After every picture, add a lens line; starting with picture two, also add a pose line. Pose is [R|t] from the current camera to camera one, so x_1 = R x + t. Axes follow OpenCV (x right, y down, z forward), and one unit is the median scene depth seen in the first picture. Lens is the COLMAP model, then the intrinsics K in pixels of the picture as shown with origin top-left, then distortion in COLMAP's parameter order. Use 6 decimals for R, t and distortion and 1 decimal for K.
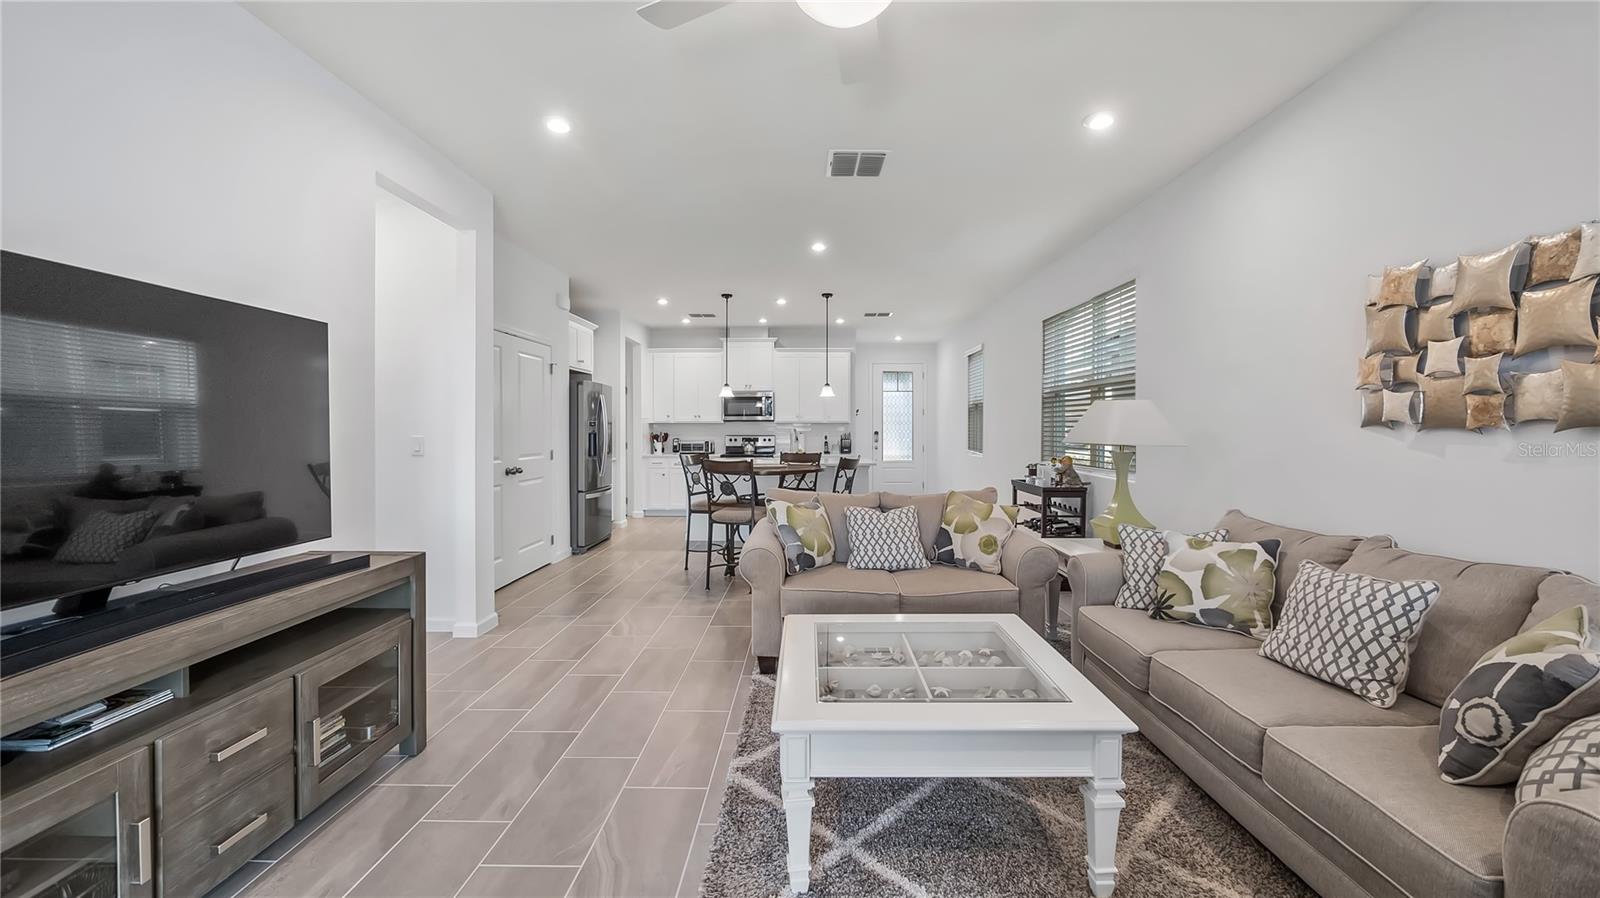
lens RADIAL K [[606.6, 0, 802.6], [0, 606.6, 433.1], [0, 0, 1]] dist [-0.000386, -0.000019]
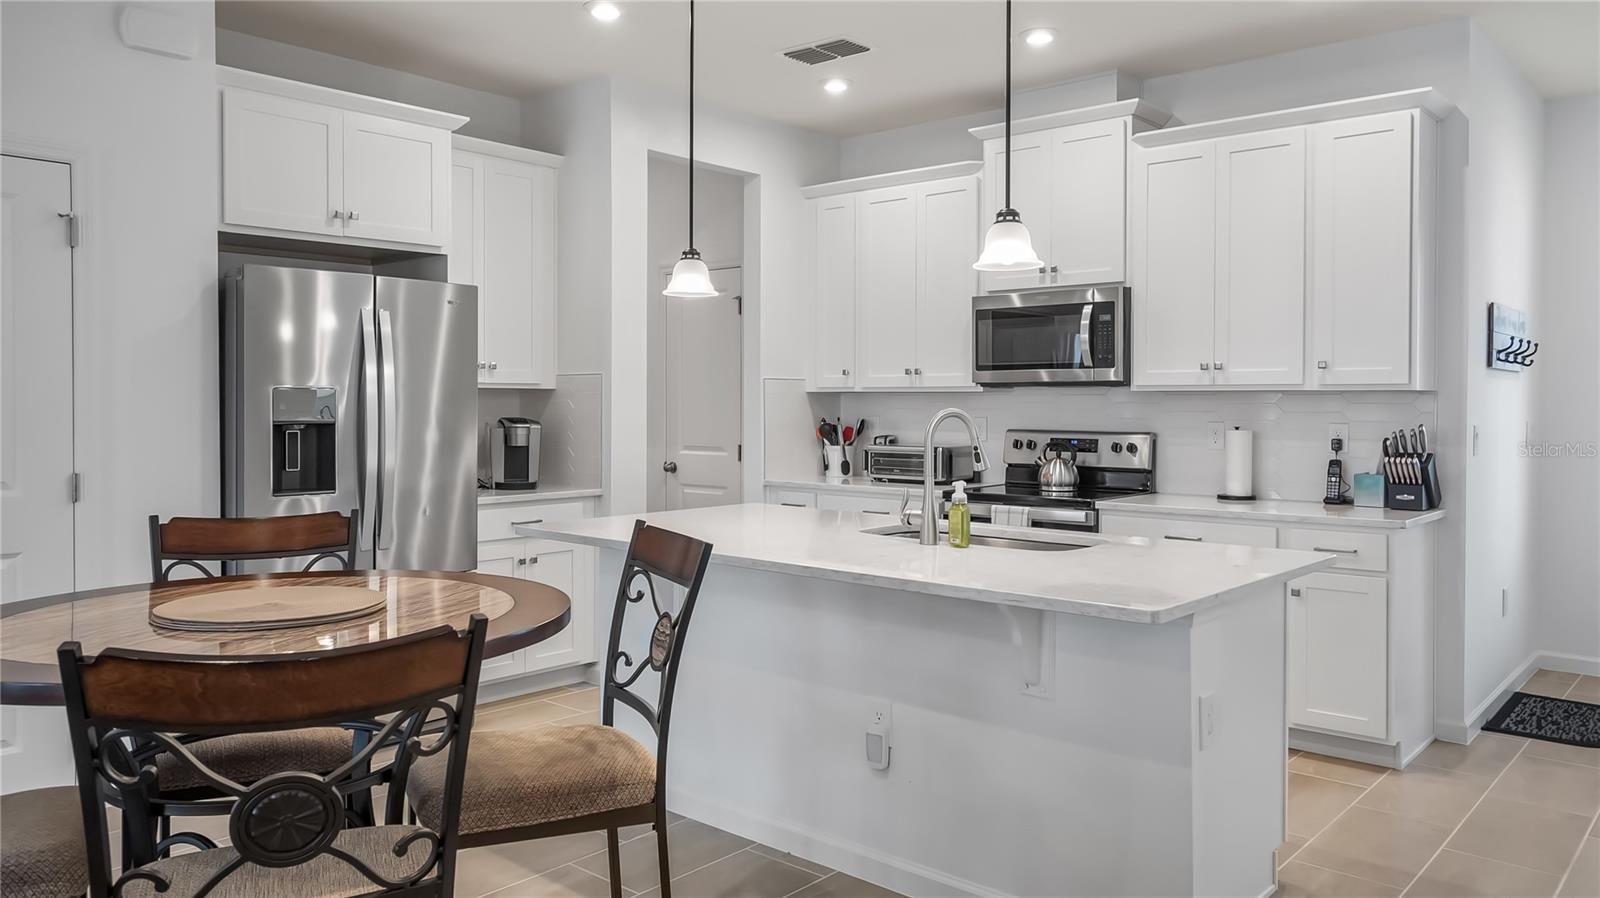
lens RADIAL K [[1136.1, 0, 800.8], [0, 1136.1, 421.1], [0, 0, 1]] dist [-0.002397, 0.004056]
pose [[0.768035, 0.014838, -0.640236, 0.181611], [-0.009778, 0.999887, 0.011443, -0.006965], [0.640333, -0.002528, 0.768093, 0.472762]]
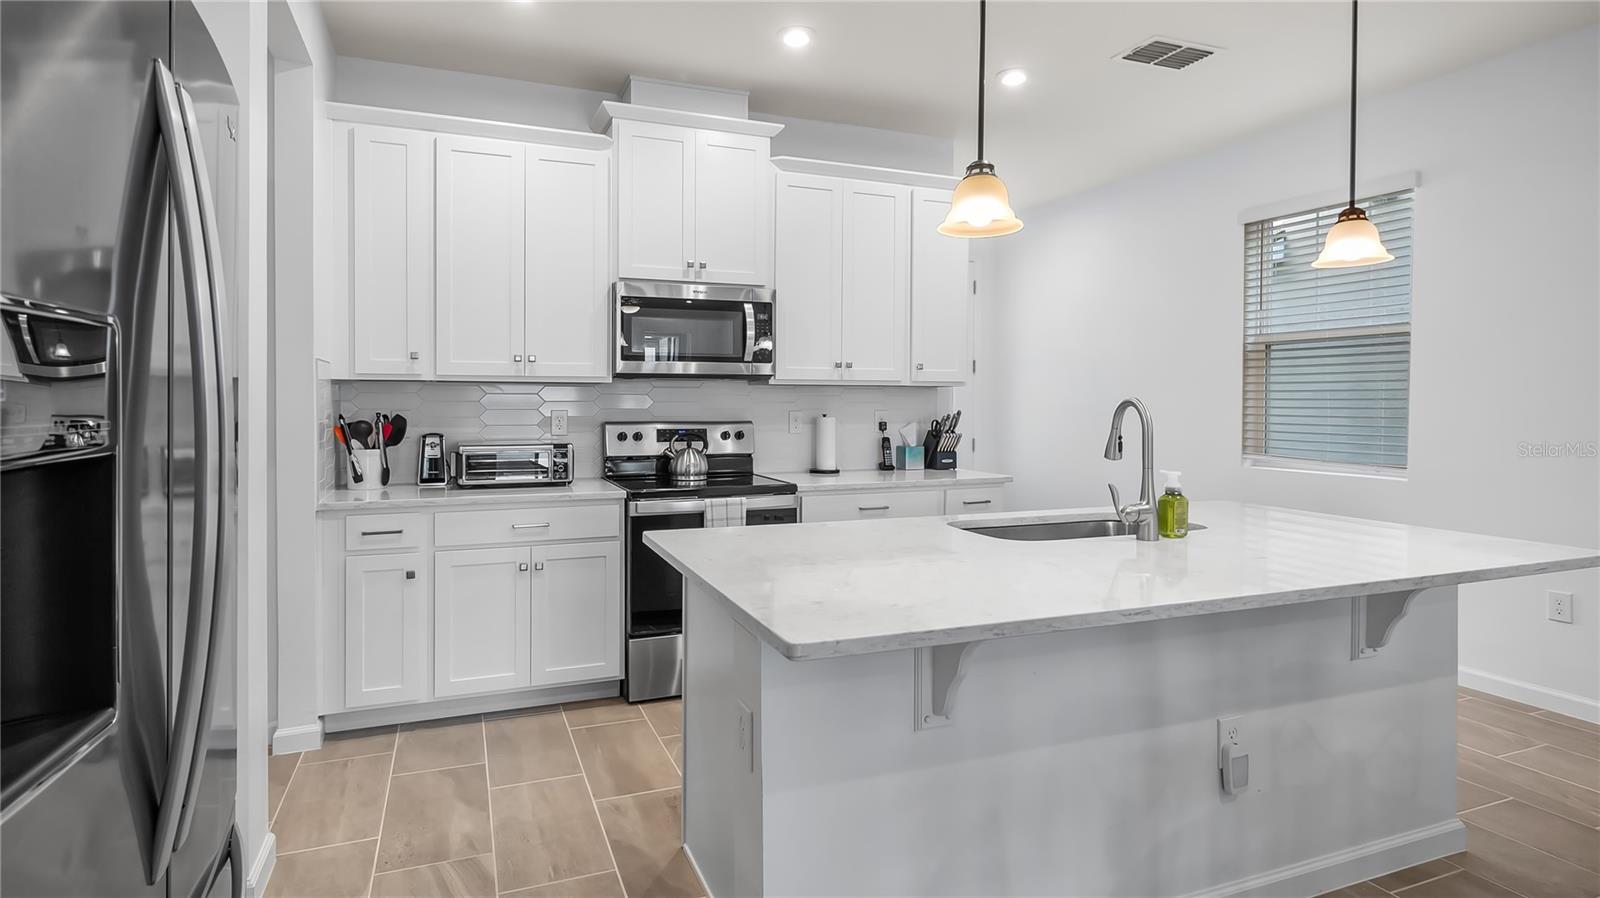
lens RADIAL K [[799.4, 0, 784.0], [0, 799.4, 411.0], [0, 0, 1]] dist [0.000254, 0.000093]
pose [[0.923028, -0.001480, 0.384731, -0.204655], [0.000054, 0.999993, 0.003719, -0.003906], [-0.384734, -0.003413, 0.923021, 0.592968]]
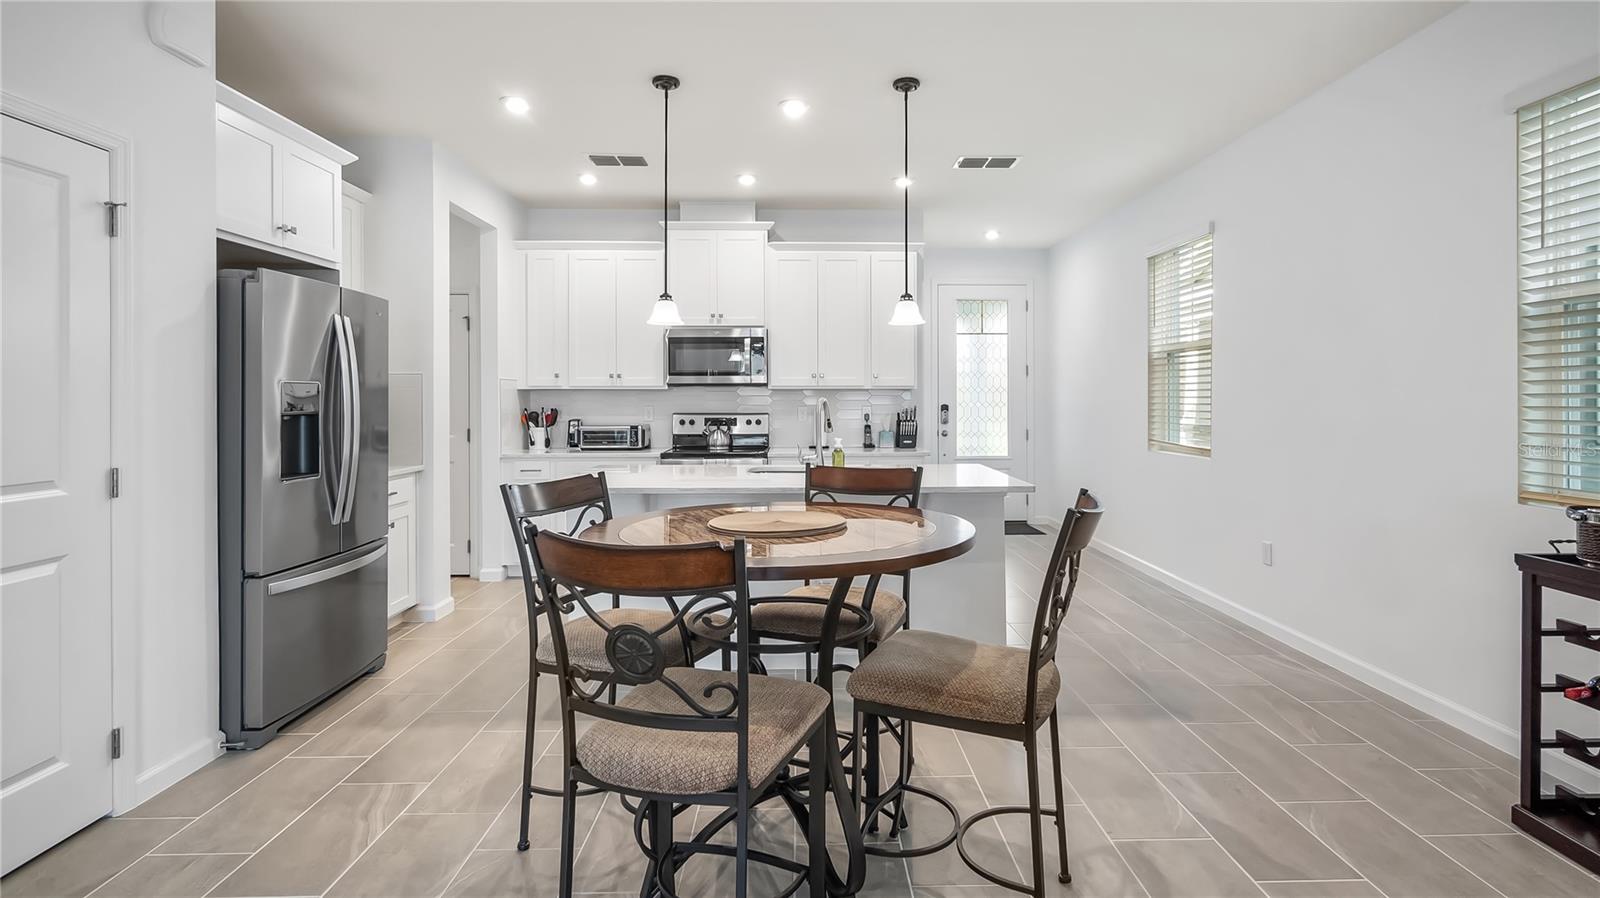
lens RADIAL K [[776.6, 0, 824.3], [0, 776.6, 405.5], [0, 0, 1]] dist [0.001271, 0.000413]
pose [[0.998704, -0.001158, 0.050885, -0.032390], [0.001159, 0.999999, -0.000006, -0.002952], [-0.050885, 0.000065, 0.998705, 0.343803]]
